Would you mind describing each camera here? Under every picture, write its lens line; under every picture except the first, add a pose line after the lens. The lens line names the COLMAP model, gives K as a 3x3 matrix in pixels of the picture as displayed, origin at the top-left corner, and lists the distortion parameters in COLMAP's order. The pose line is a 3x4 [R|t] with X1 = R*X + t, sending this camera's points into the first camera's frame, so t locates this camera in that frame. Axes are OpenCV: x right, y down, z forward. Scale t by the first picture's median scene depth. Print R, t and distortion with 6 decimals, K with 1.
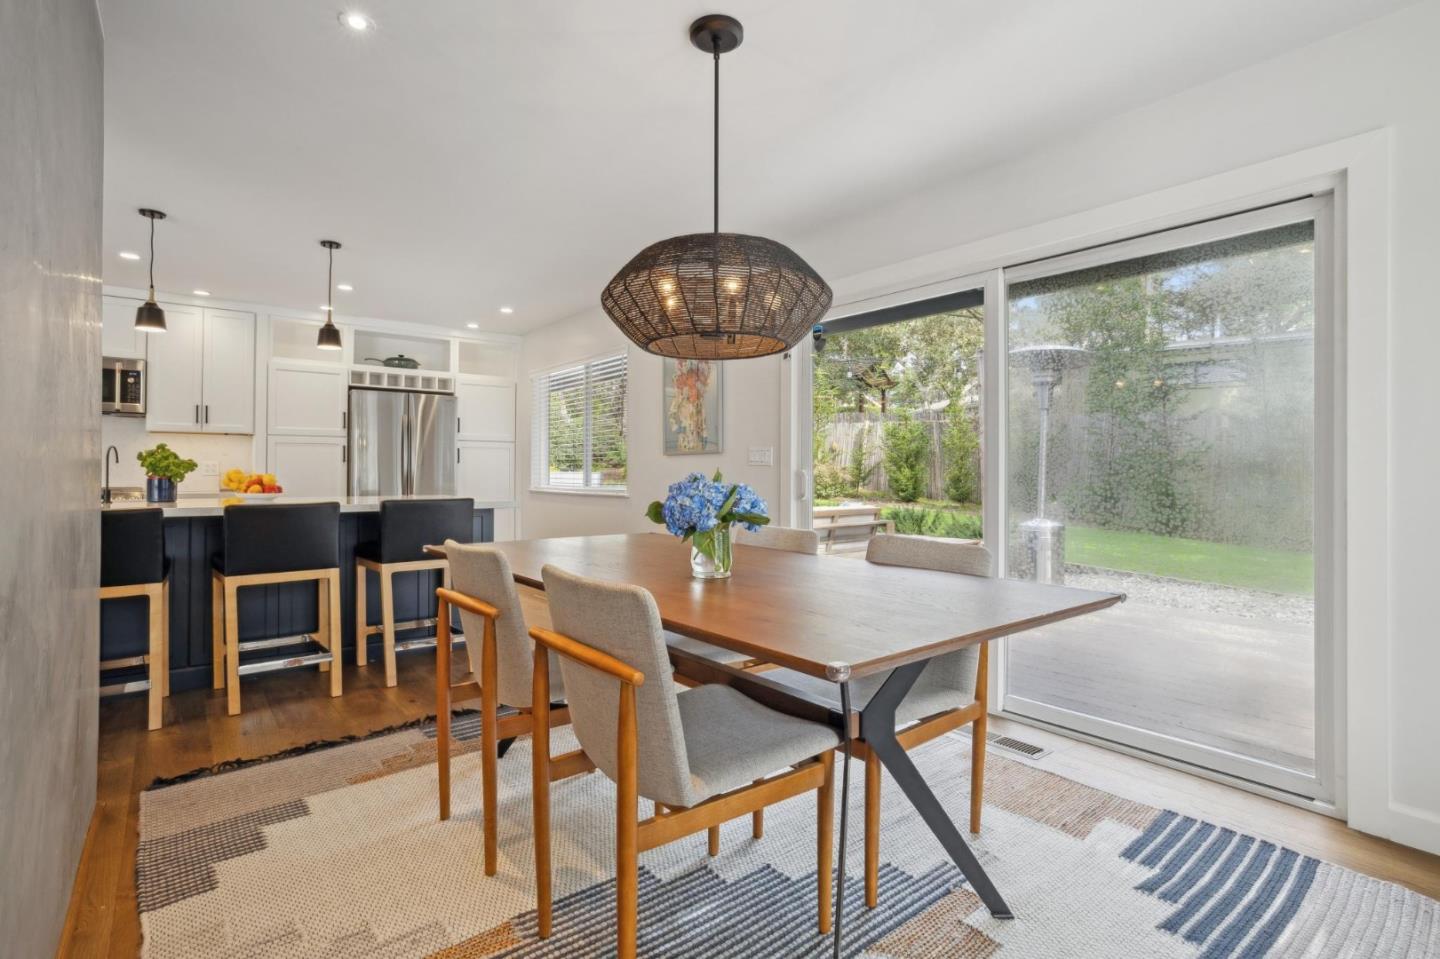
lens RADIAL K [[719.3, 0, 720.4], [0, 719.3, 466.1], [0, 0, 1]] dist [-0.030416, 0.019367]
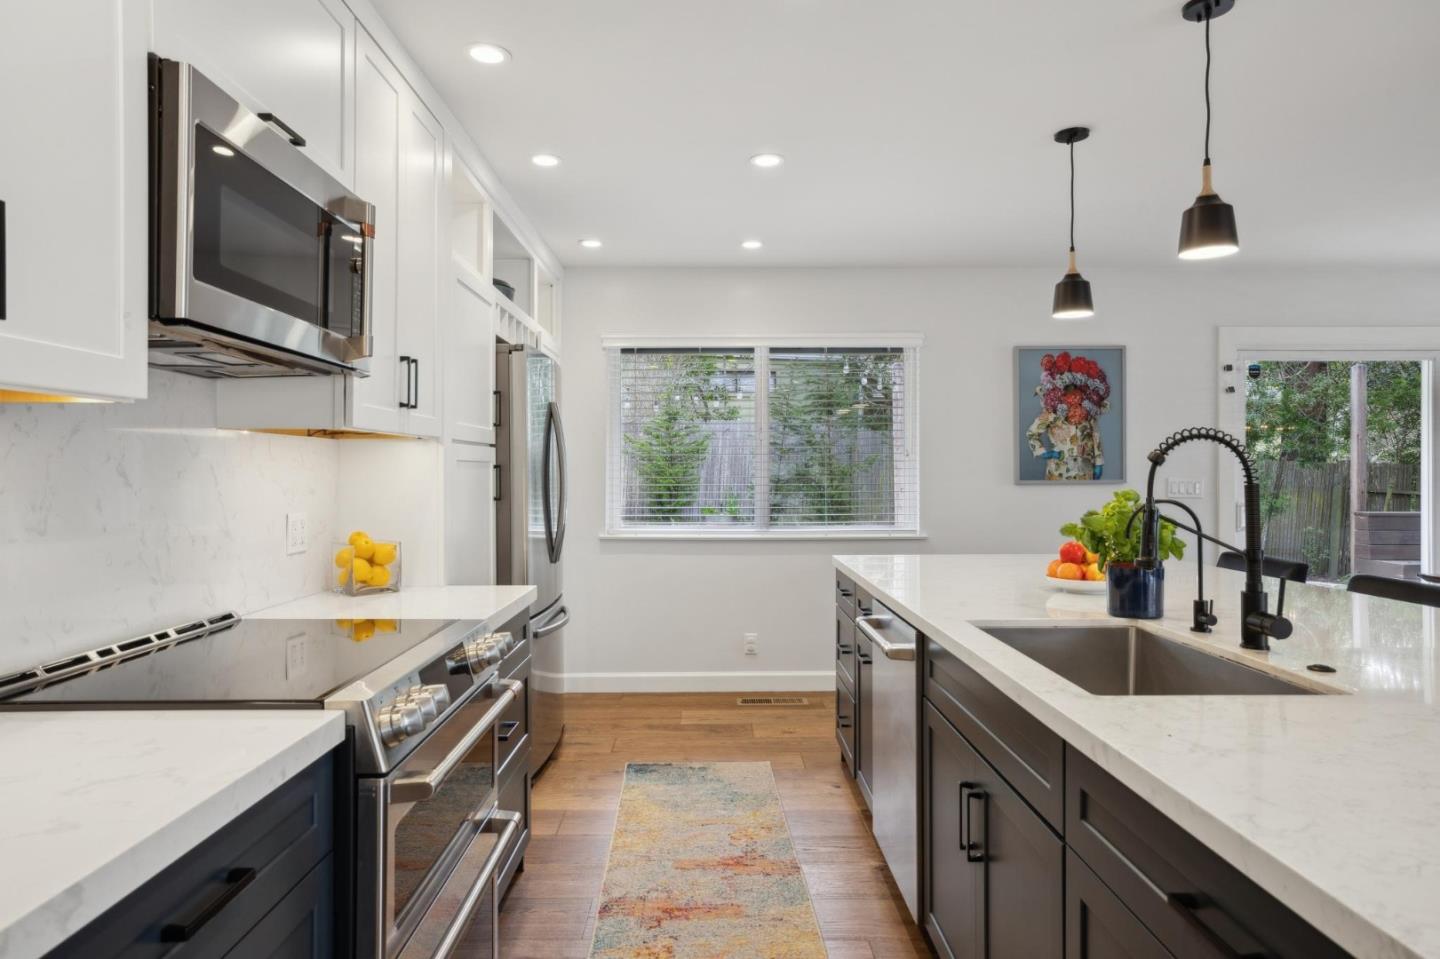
lens RADIAL K [[882.9, 0, 719.2], [0, 882.9, 469.3], [0, 0, 1]] dist [-0.013225, 0.014345]
pose [[0.603700, -0.002397, 0.797208, -0.985450], [-0.006564, 0.999947, 0.007977, -0.034616], [-0.797185, -0.010048, 0.603652, 0.610230]]
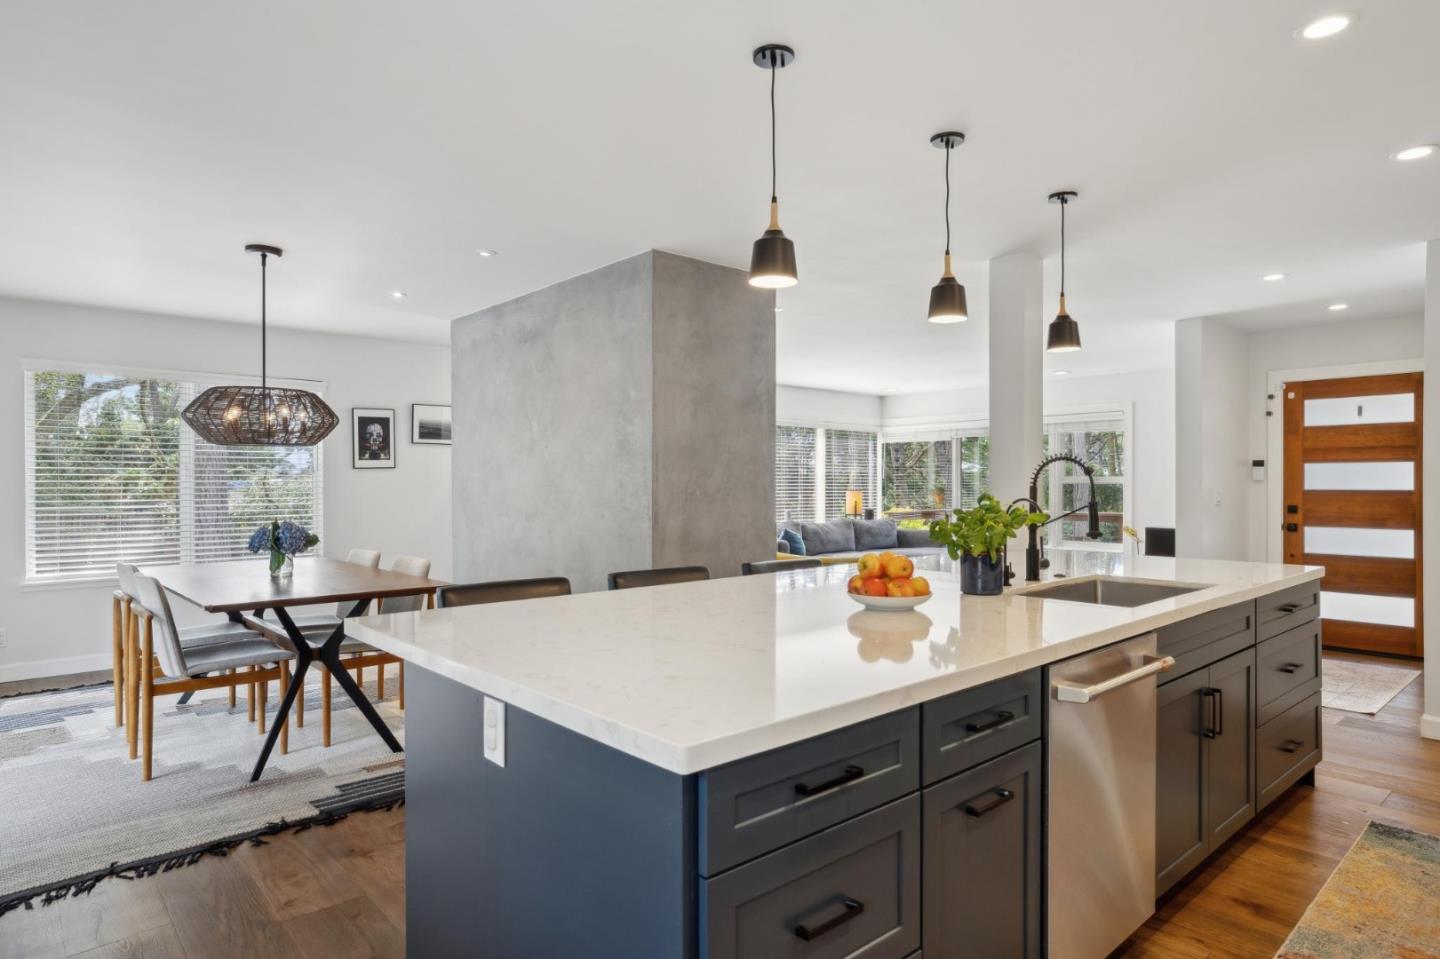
lens RADIAL K [[844.8, 0, 731.5], [0, 844.8, 484.8], [0, 0, 1]] dist [0.017101, 0.001677]
pose [[-0.996786, -0.001657, -0.080096, -0.371290], [-0.000993, 0.999965, -0.008331, -0.024067], [0.080107, -0.008224, -0.996752, 1.179618]]
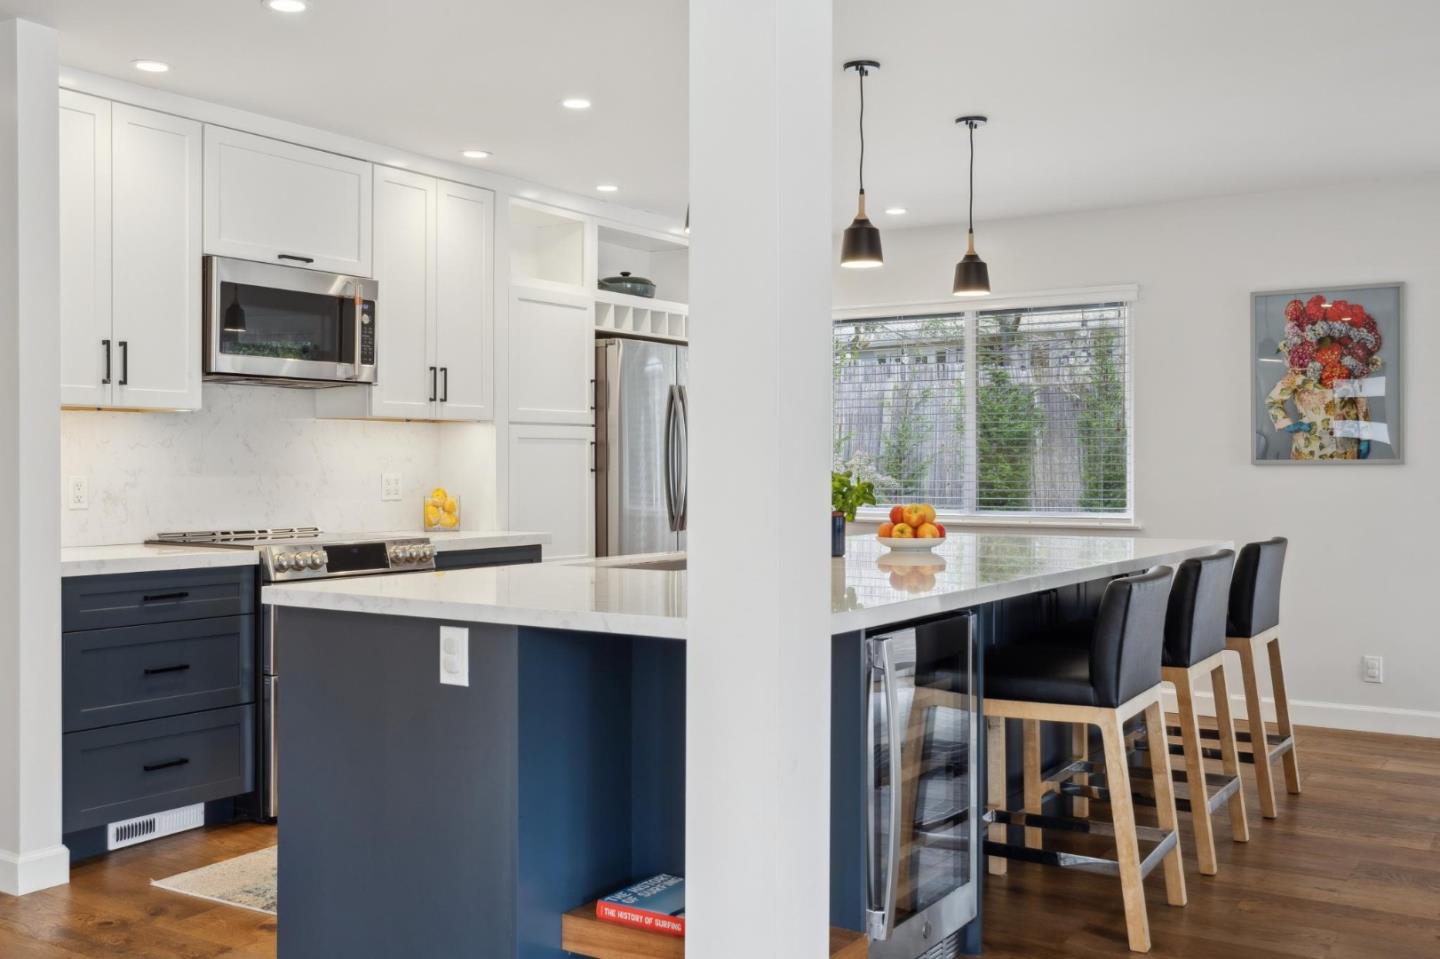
lens RADIAL K [[1389.5, 0, 726.2], [0, 1389.5, 474.1], [0, 0, 1]] dist [0.005957, 0.000000]
pose [[0.944084, -0.005027, 0.329667, -0.865628], [-0.002258, 0.999762, 0.021712, -0.030017], [-0.329698, -0.021242, 0.943847, -0.031409]]
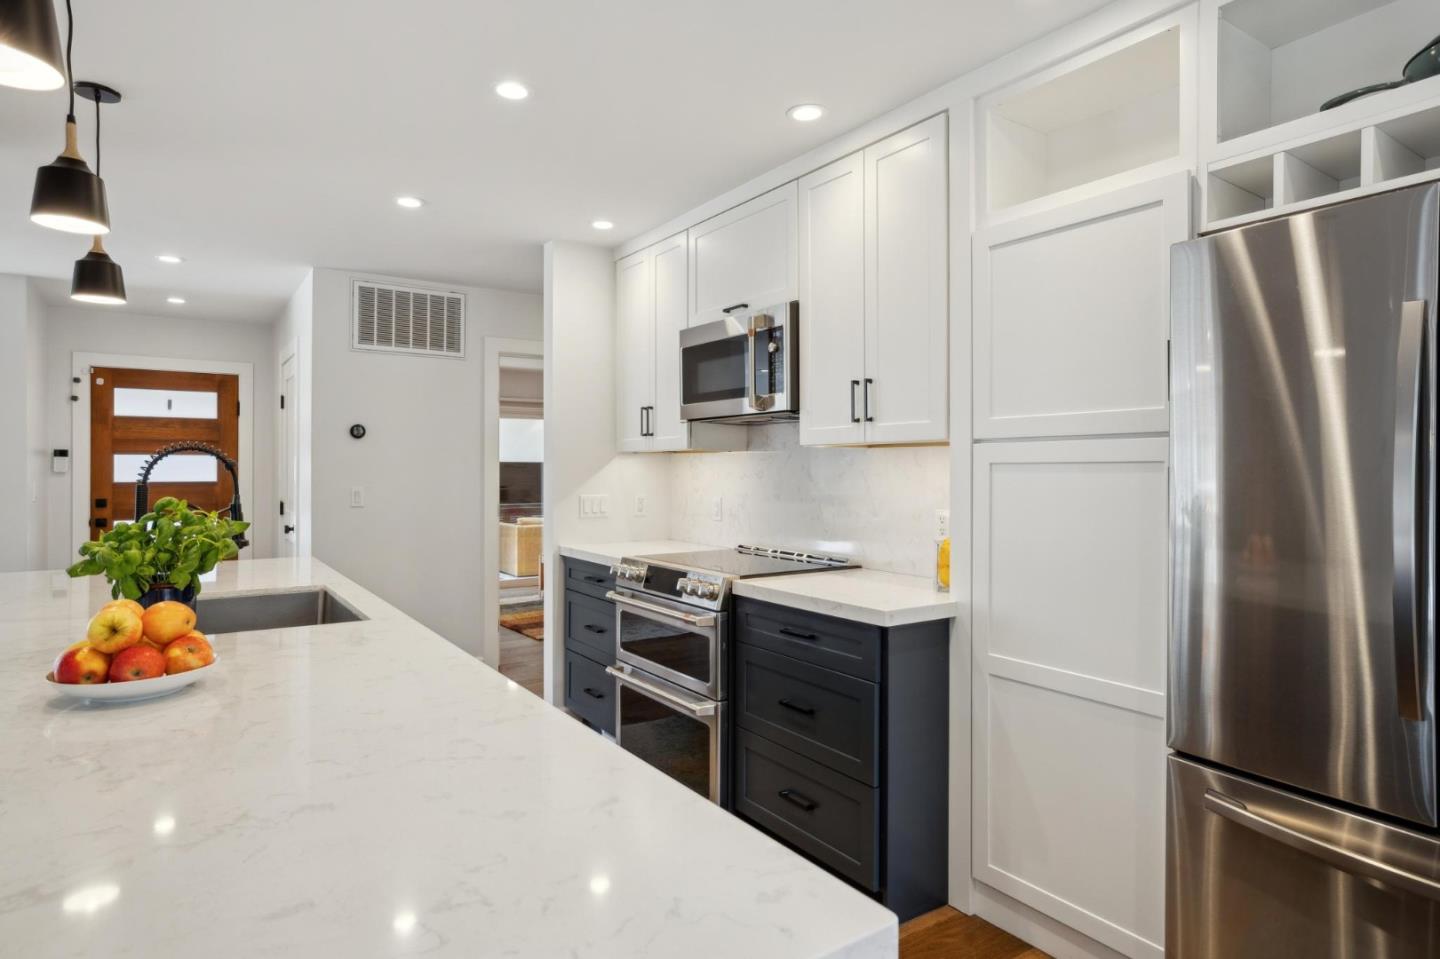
lens RADIAL K [[808.7, 0, 725.6], [0, 808.7, 467.6], [0, 0, 1]] dist [0.000726, -0.000609]
pose [[-0.050413, -0.005737, -0.998712, -0.246068], [0.010311, 0.999927, -0.006264, -0.031544], [0.998675, -0.010613, -0.050350, 0.942862]]
